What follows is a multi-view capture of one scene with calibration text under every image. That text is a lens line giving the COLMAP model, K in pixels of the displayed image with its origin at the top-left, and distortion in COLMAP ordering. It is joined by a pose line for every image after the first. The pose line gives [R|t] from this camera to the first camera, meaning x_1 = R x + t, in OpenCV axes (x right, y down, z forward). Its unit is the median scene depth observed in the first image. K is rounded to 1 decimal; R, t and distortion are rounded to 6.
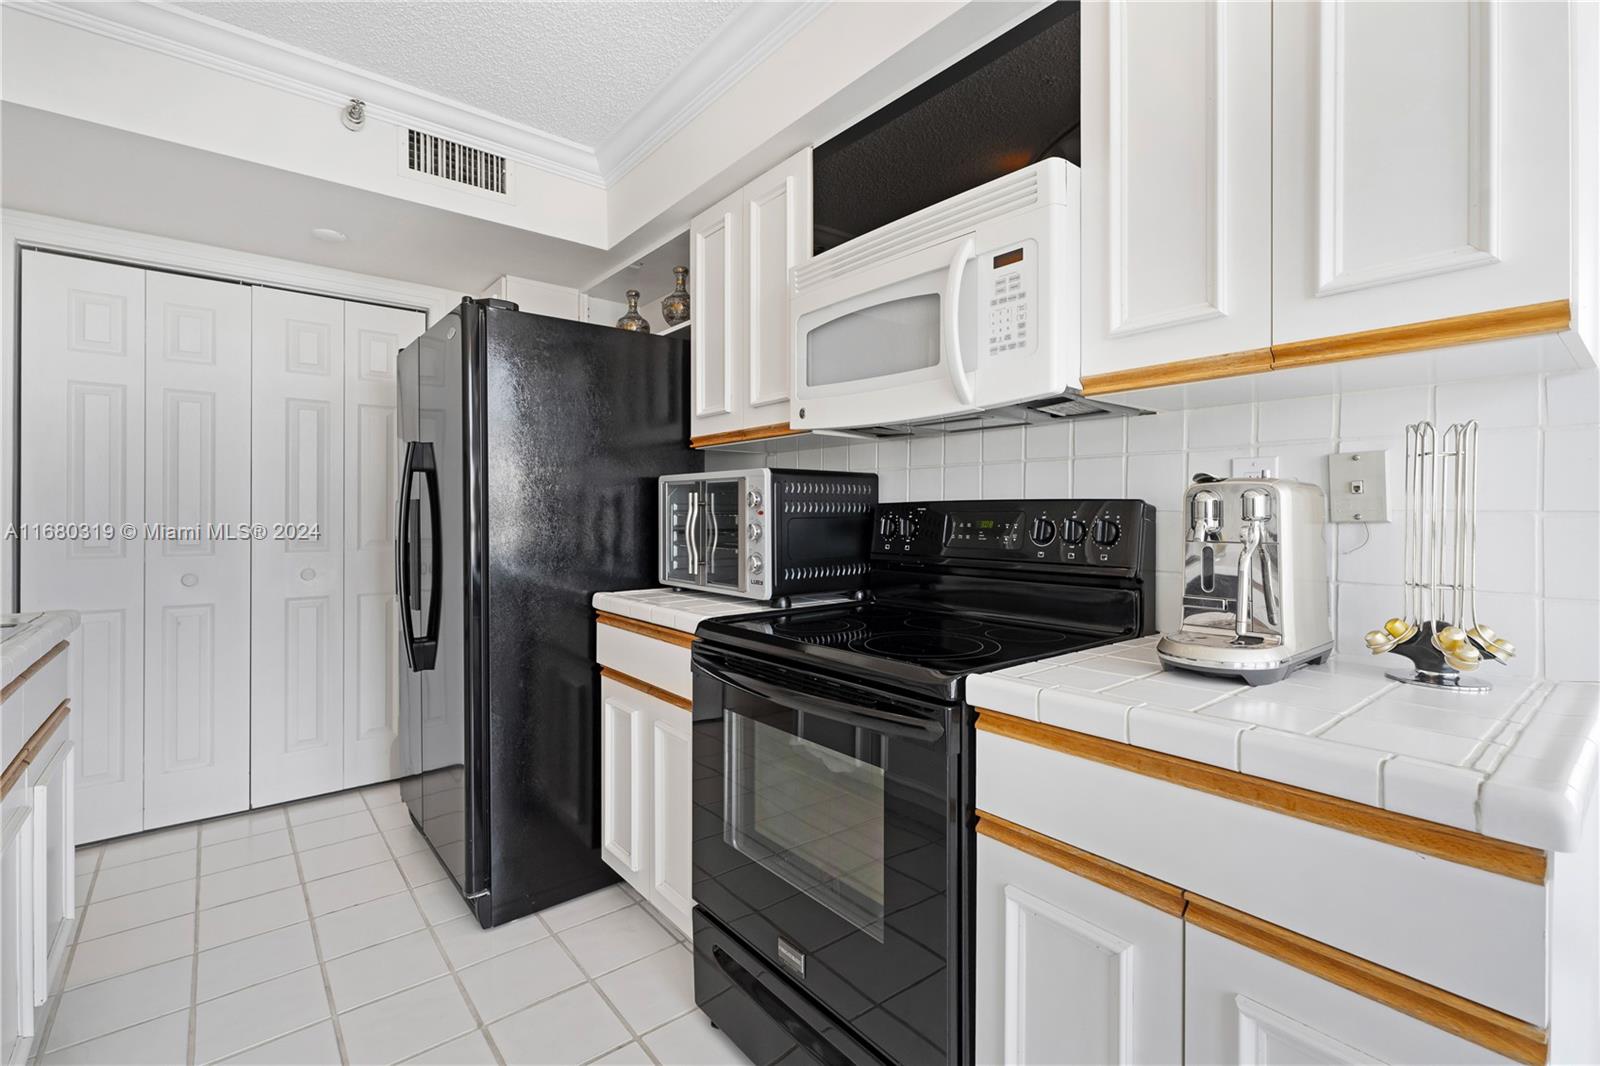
lens RADIAL K [[716.1, 0, 800.5], [0, 716.1, 512.2], [0, 0, 1]] dist [0.000509, 0.000055]
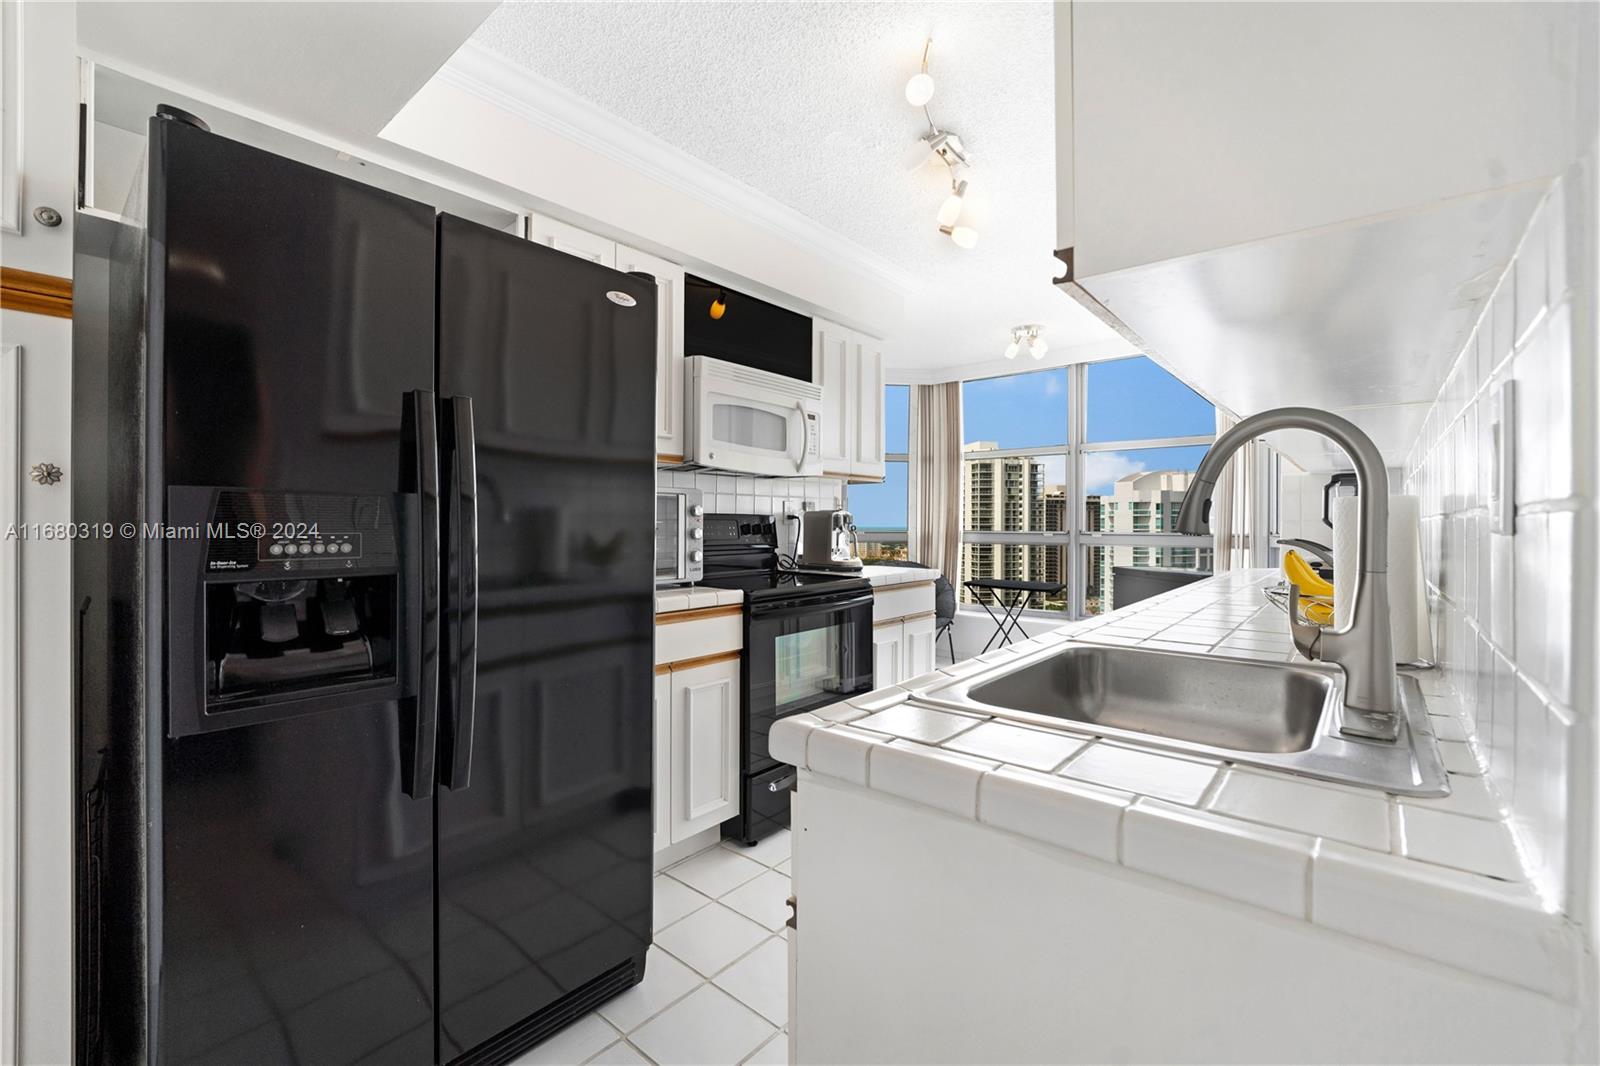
lens RADIAL K [[670.7, 0, 803.4], [0, 670.7, 538.8], [0, 0, 1]] dist [-0.013565, -0.000159]
pose [[-0.182683, -0.024847, 0.982858, -1.369544], [-0.004778, 0.999691, 0.024385, 0.003746], [-0.983160, -0.000241, -0.182745, 1.008023]]
